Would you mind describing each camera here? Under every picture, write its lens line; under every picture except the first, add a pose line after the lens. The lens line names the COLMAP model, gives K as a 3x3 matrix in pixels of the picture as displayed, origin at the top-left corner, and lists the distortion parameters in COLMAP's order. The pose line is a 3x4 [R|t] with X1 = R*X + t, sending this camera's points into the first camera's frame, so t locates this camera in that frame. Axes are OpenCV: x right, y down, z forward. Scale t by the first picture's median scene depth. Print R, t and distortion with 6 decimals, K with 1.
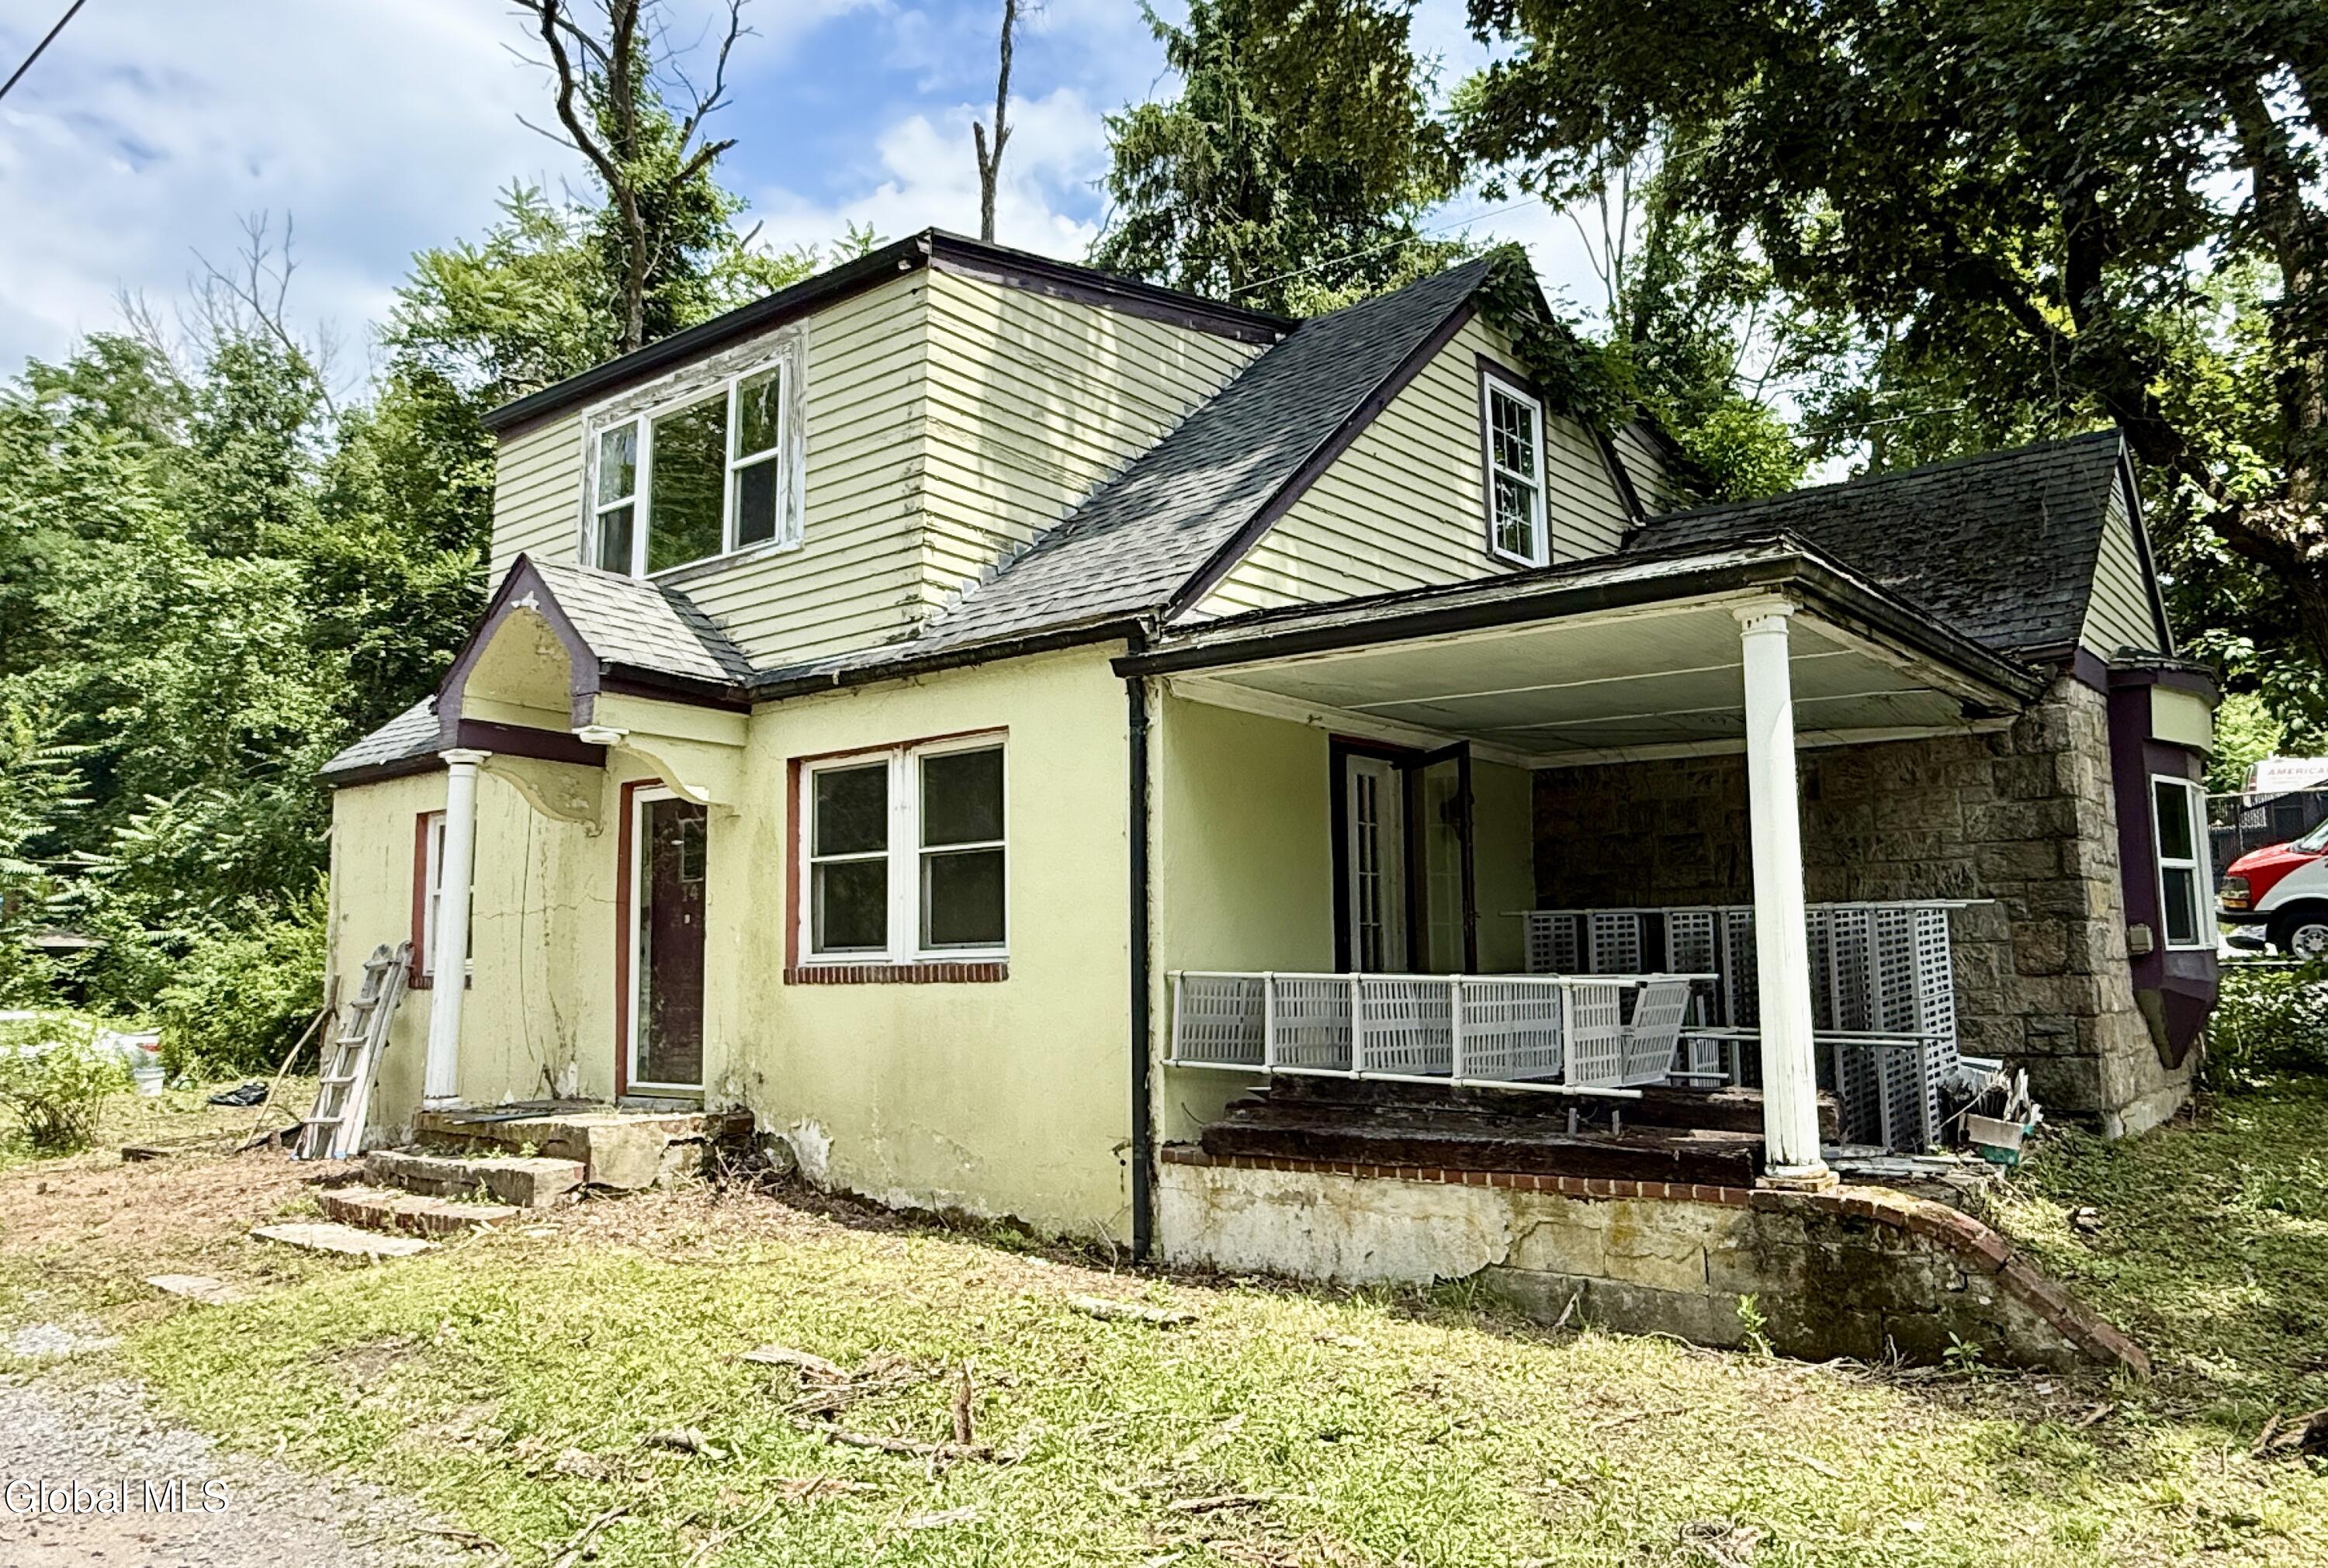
lens RADIAL K [[1603.7, 0, 1170.7], [0, 1603.7, 777.1], [0, 0, 1]] dist [0.001537, 0.001054]
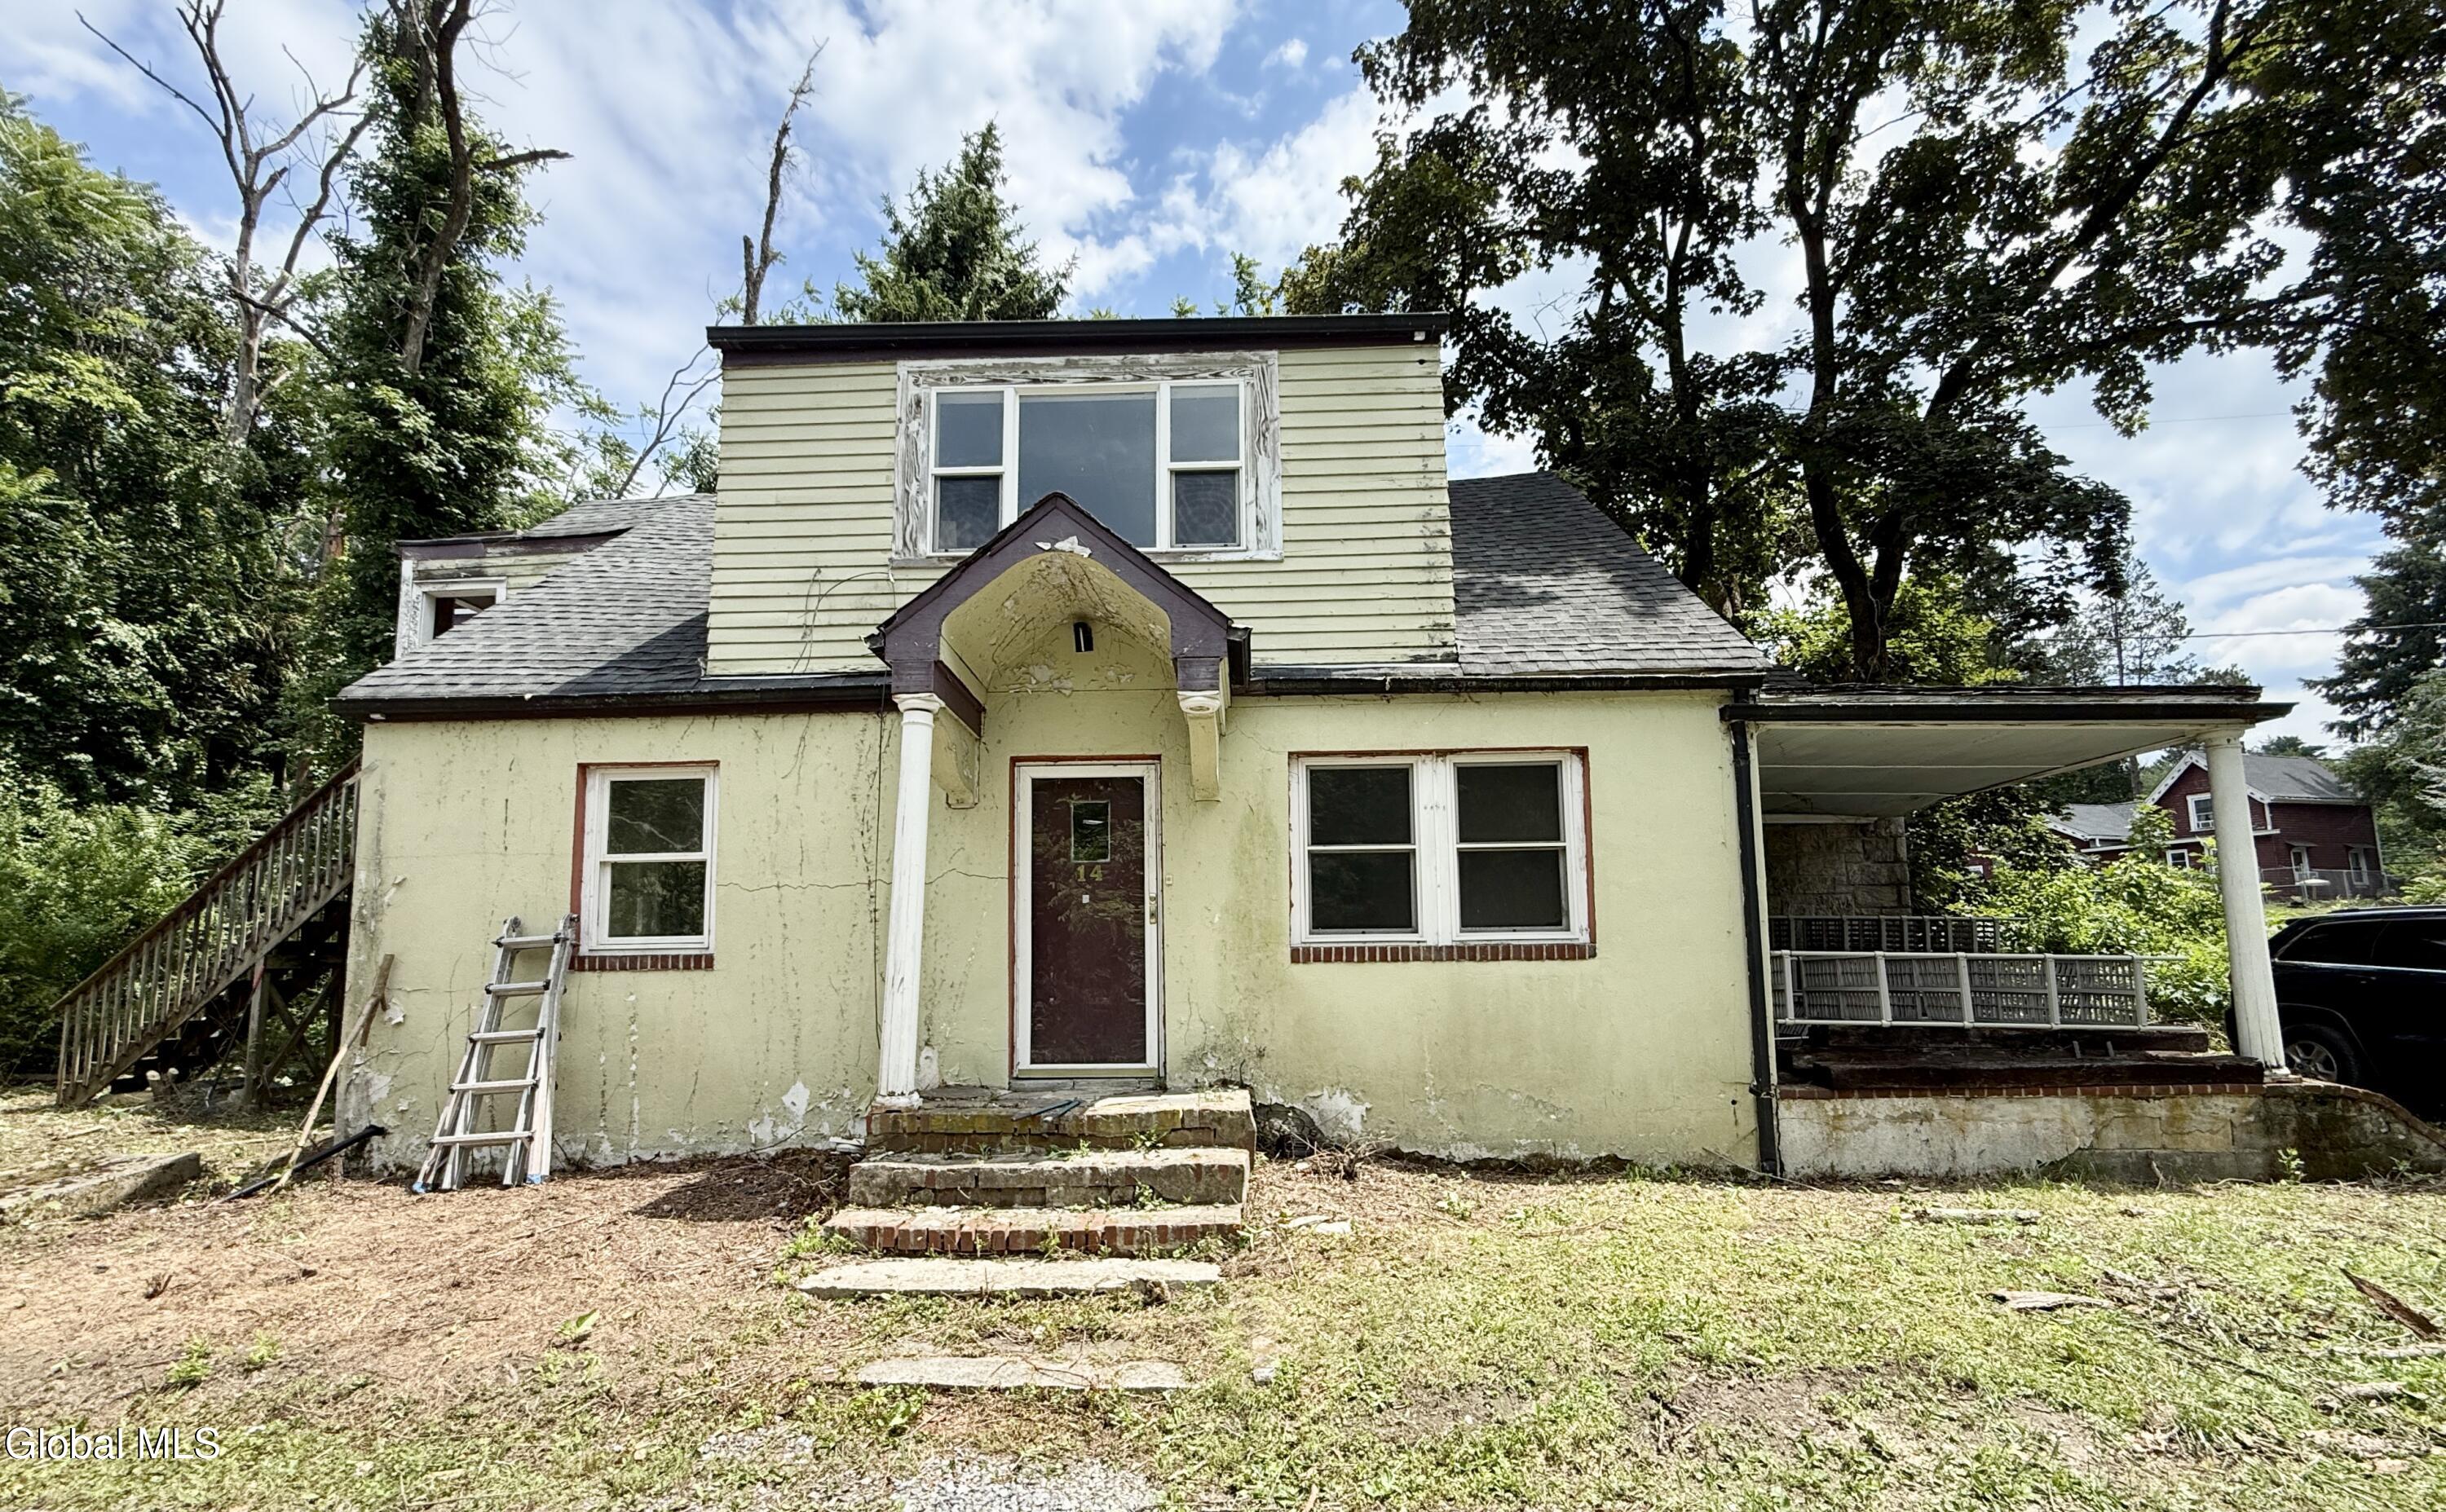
lens RADIAL K [[1026.9, 0, 1236.0], [0, 1026.9, 846.4], [0, 0, 1]] dist [0.001882, 0.000158]
pose [[0.803395, 0.070237, 0.591290, -0.705469], [-0.072733, 0.997158, -0.019626, 0.071028], [-0.590988, -0.027239, 0.806220, 0.493778]]
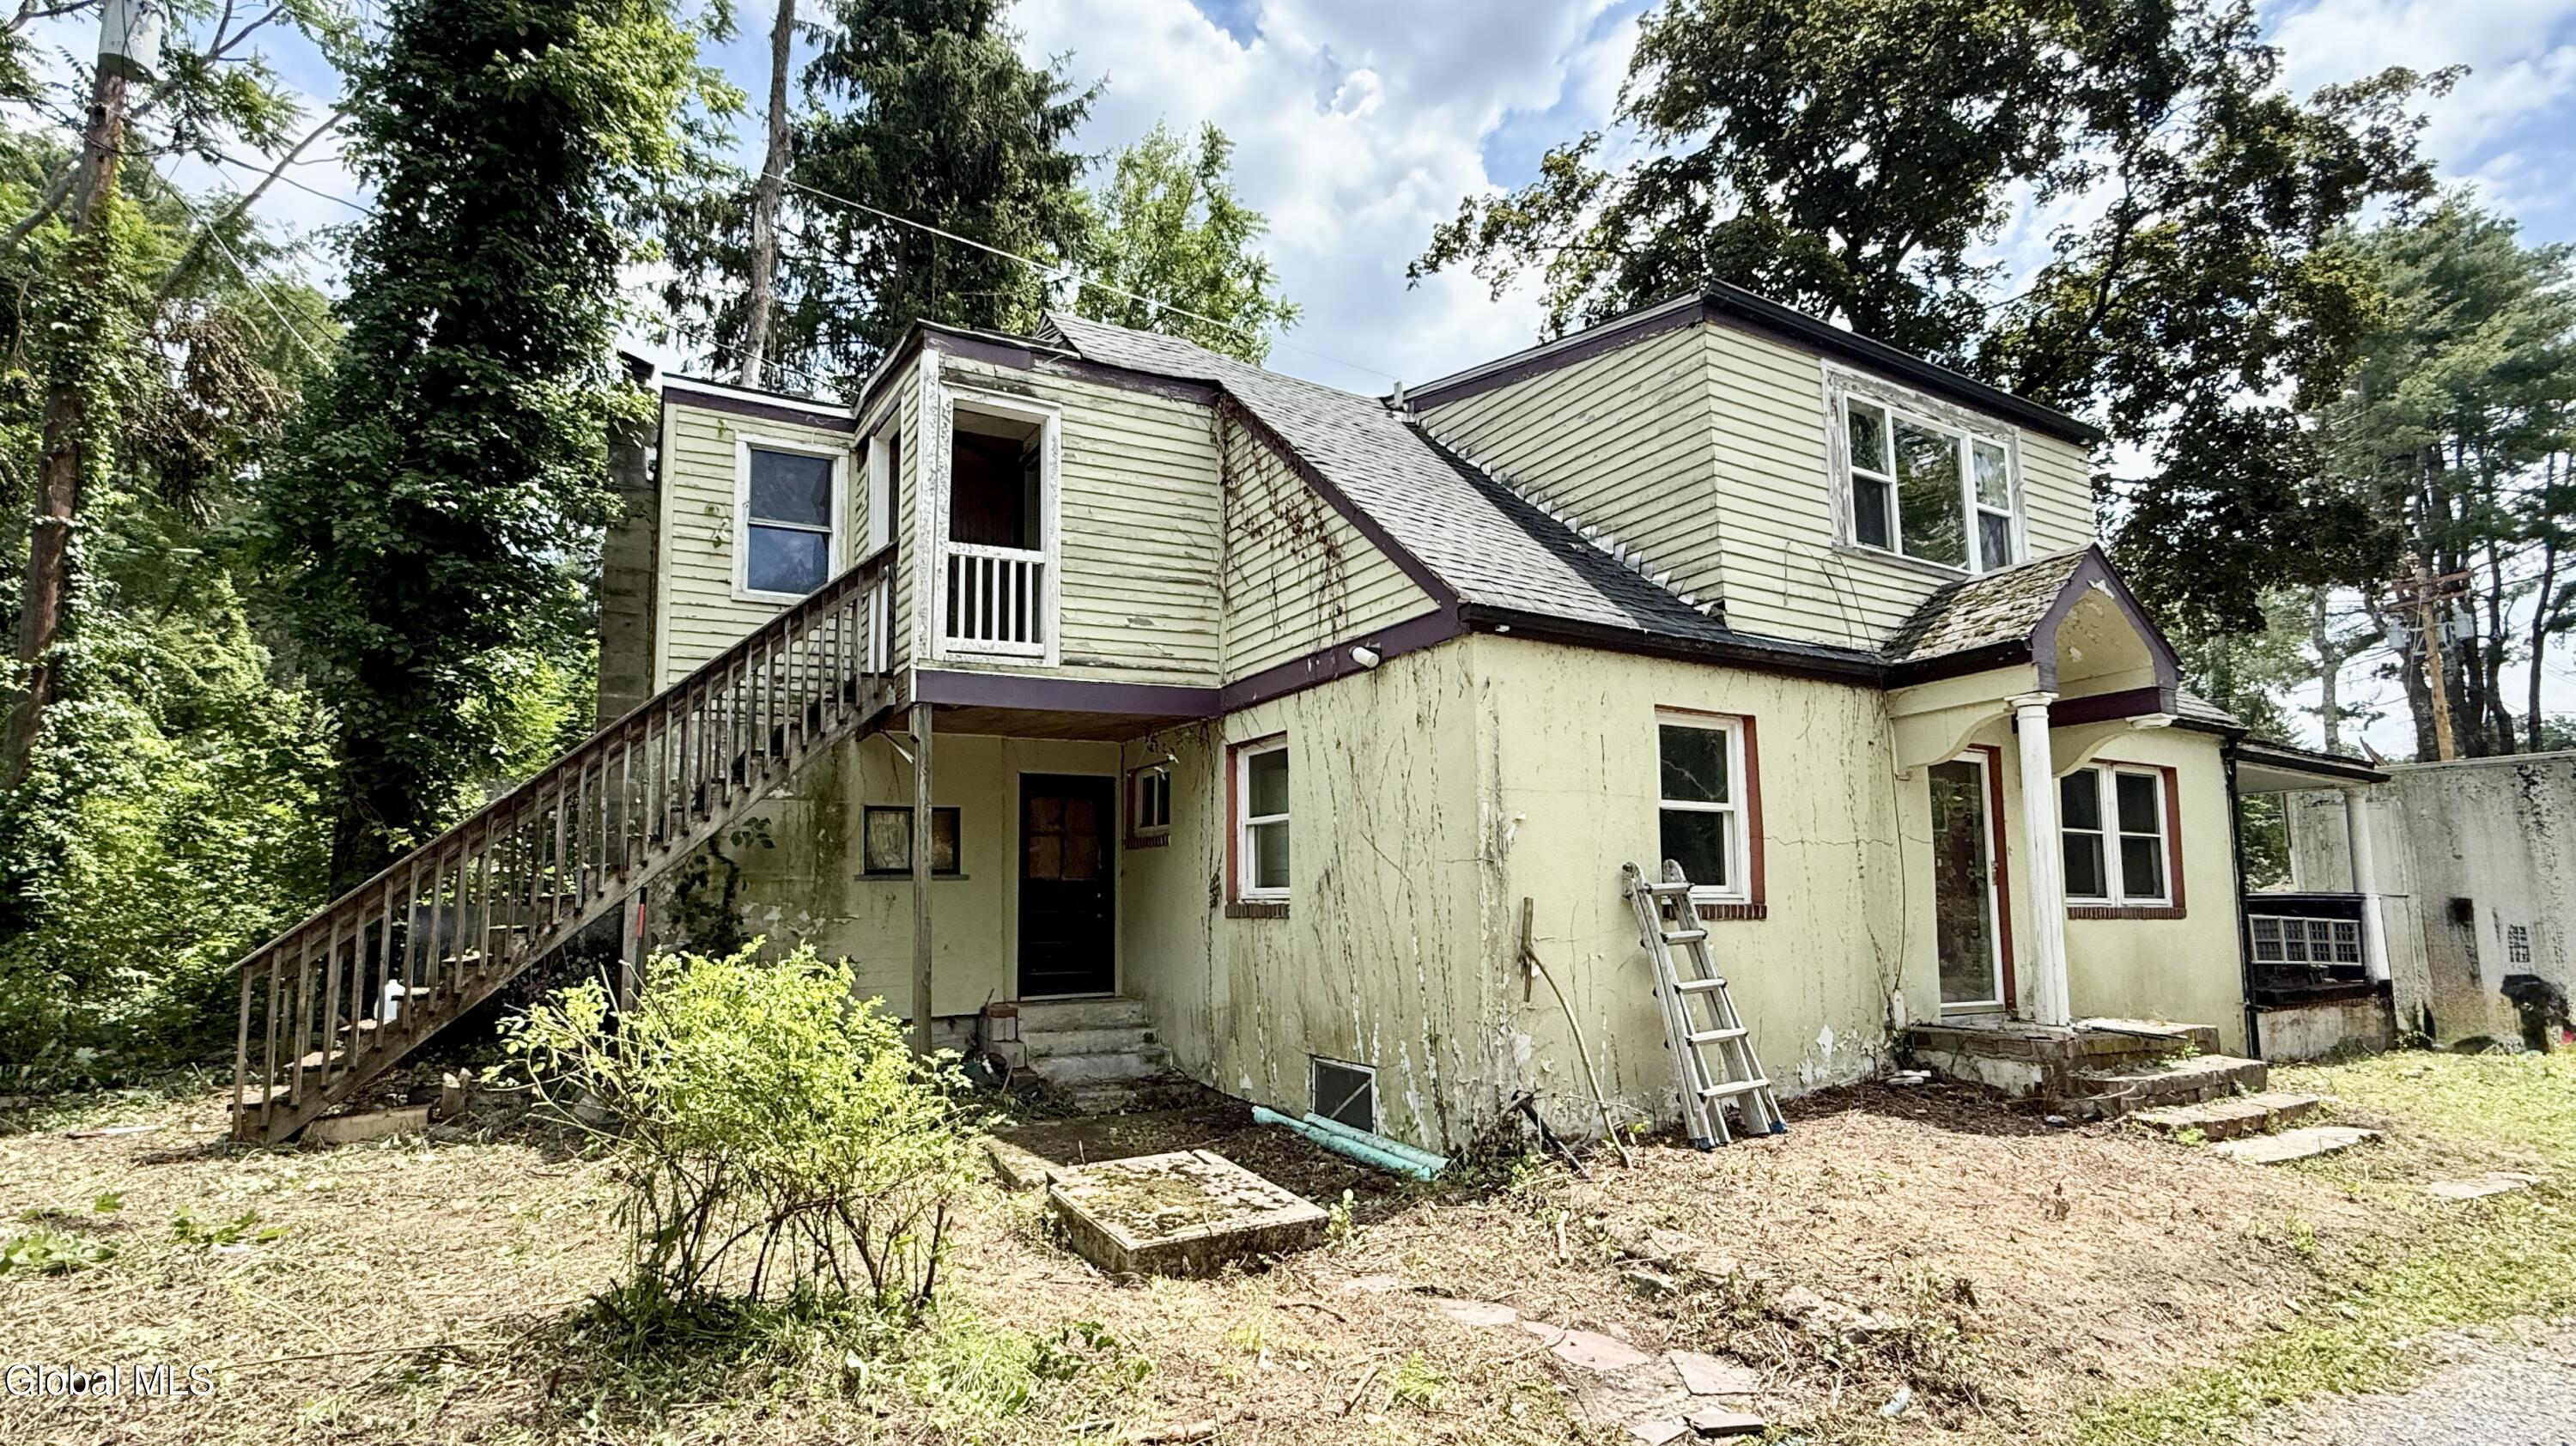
lens RADIAL K [[1199.2, 0, 1283.8], [0, 1199.2, 796.0], [0, 0, 1]] dist [0.004533, 0.000224]
pose [[0.383588, 0.106414, 0.917353, -1.494596], [-0.121951, 0.990477, -0.063903, 0.176851], [-0.915417, -0.087360, 0.392912, 1.260922]]
